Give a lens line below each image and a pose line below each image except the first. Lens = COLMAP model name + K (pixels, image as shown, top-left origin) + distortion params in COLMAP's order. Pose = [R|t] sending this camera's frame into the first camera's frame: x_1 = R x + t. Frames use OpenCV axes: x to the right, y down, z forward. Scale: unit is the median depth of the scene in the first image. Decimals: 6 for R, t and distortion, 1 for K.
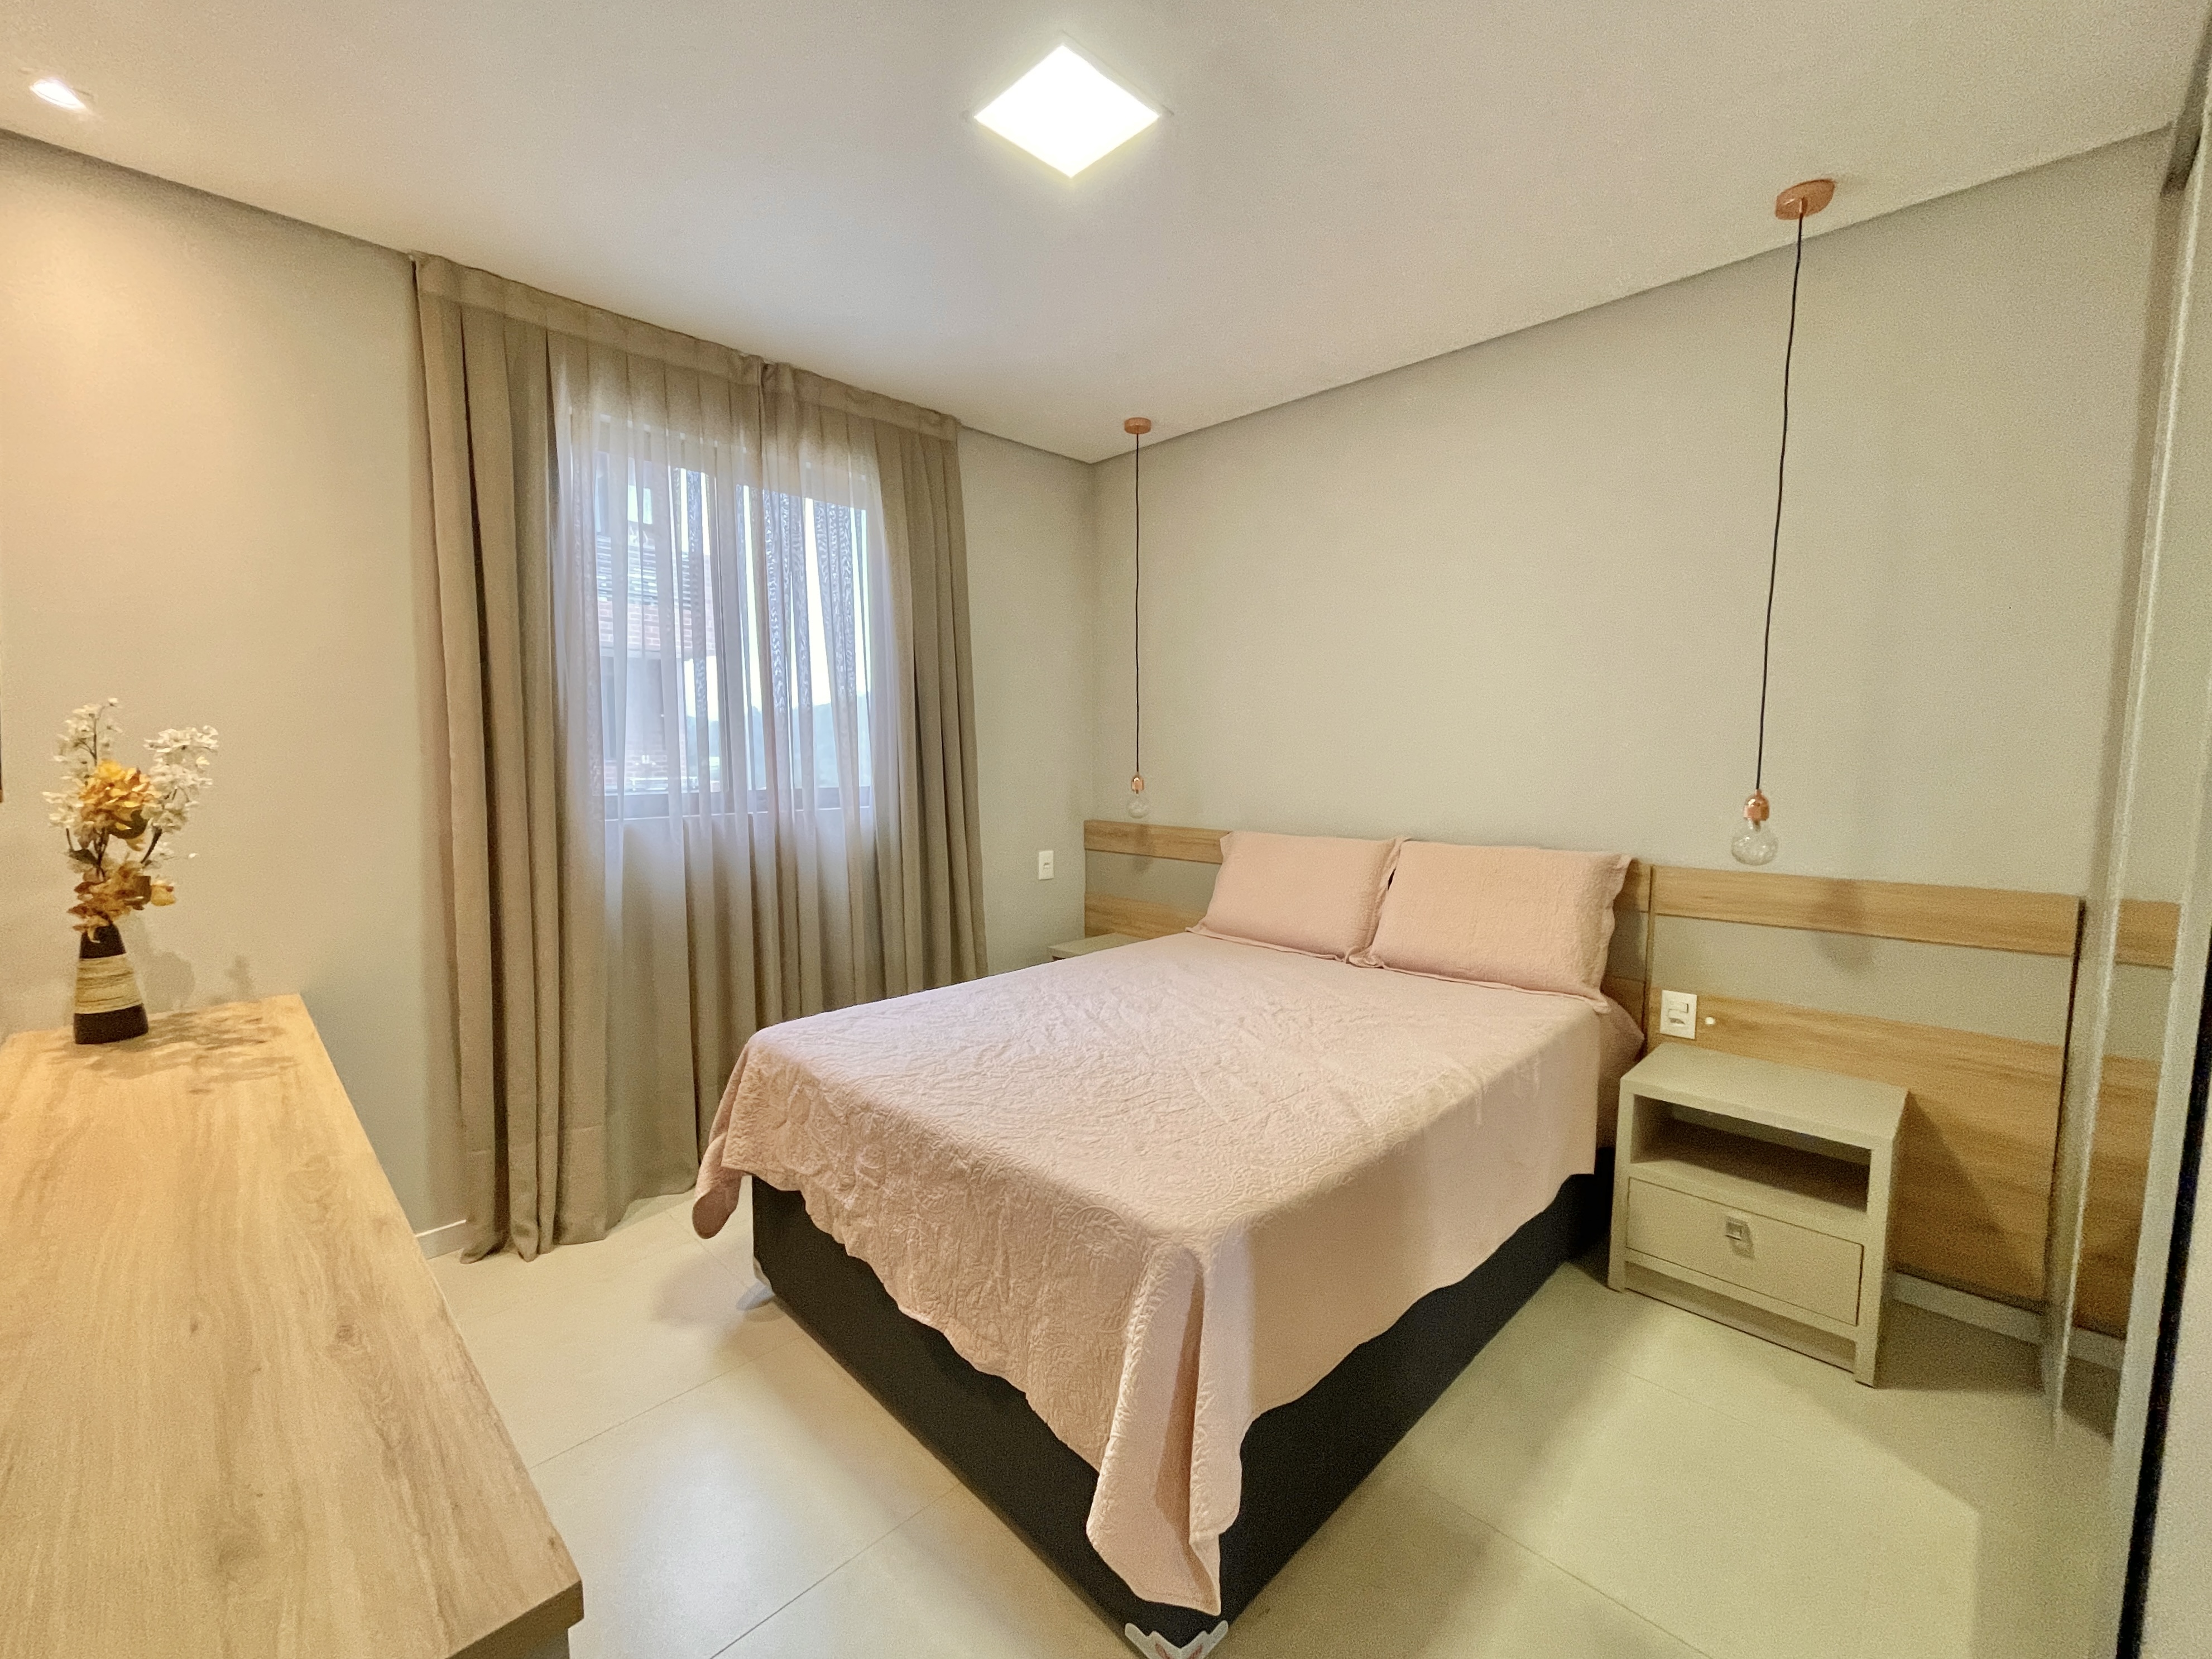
lens RADIAL K [[895.0, 0, 1093.5], [0, 895.0, 838.0], [0, 0, 1]] dist [-0.000820, -0.000043]
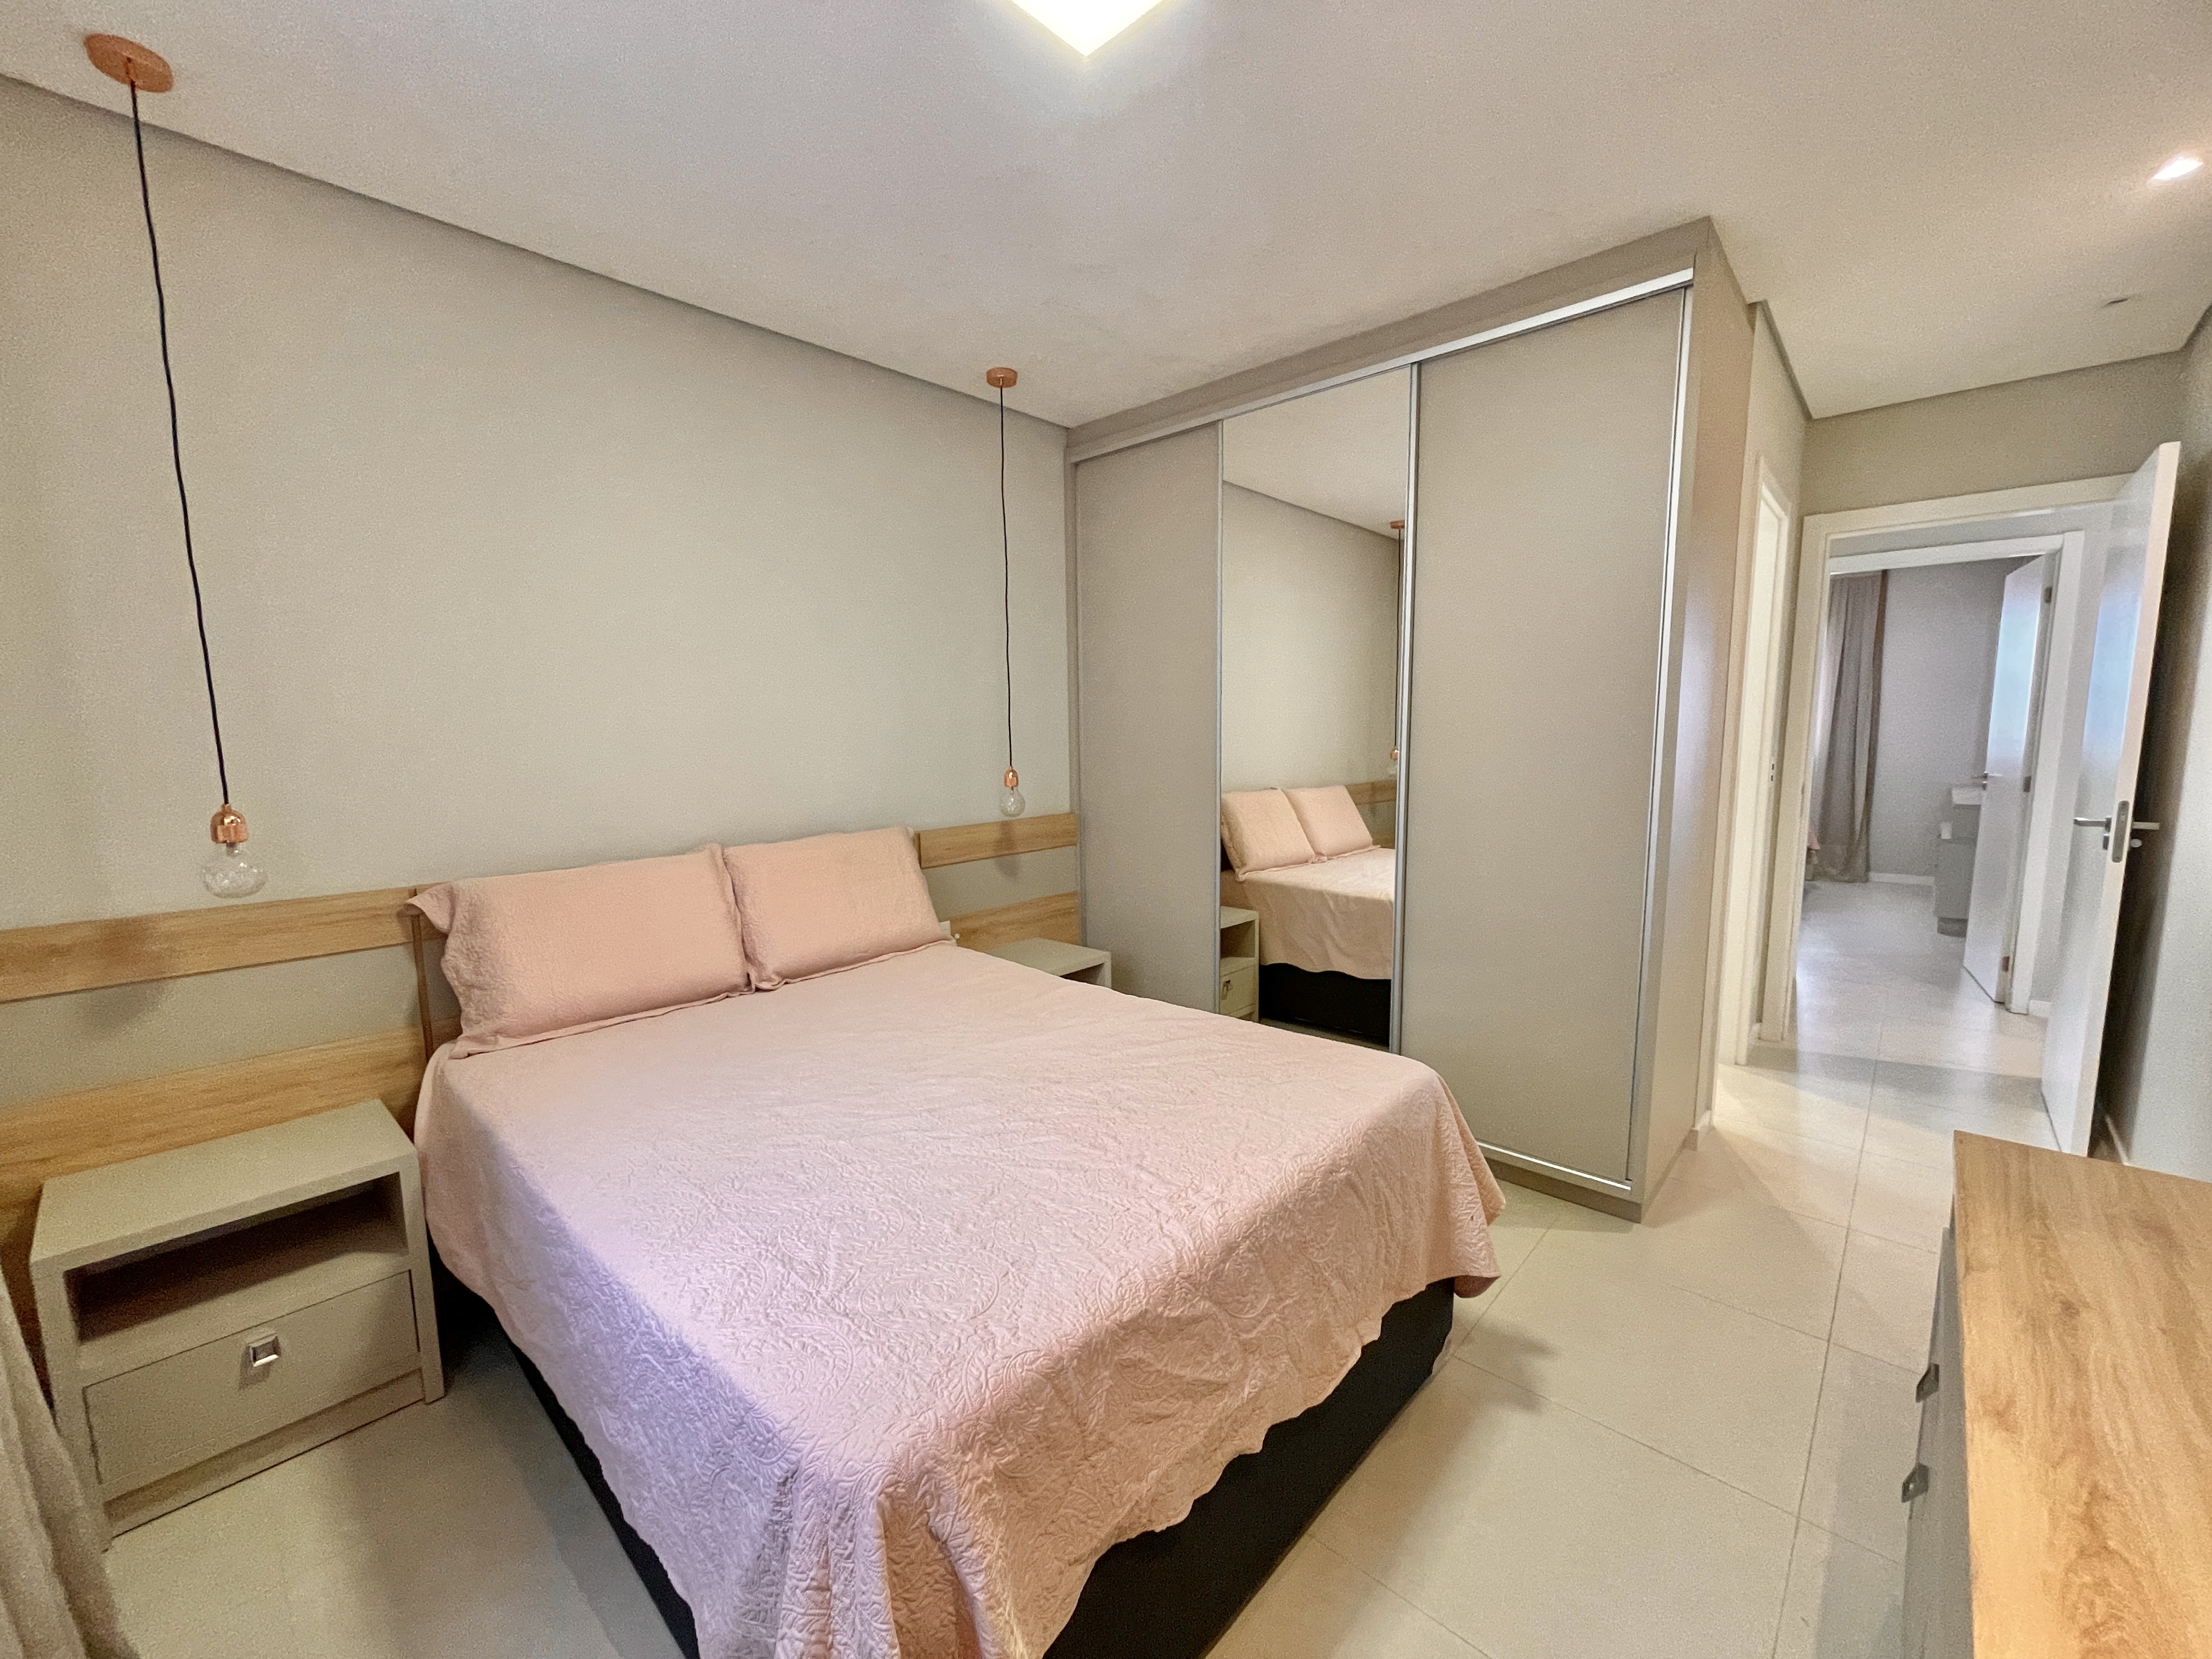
lens RADIAL K [[894.9, 0, 1093.5], [0, 894.9, 838.0], [0, 0, 1]] dist [-0.000820, -0.000043]
pose [[-0.028456, -0.118375, 0.992561, -1.338094], [0.115555, 0.985917, 0.120895, -0.176063], [-0.992893, 0.118136, -0.014376, 1.568781]]
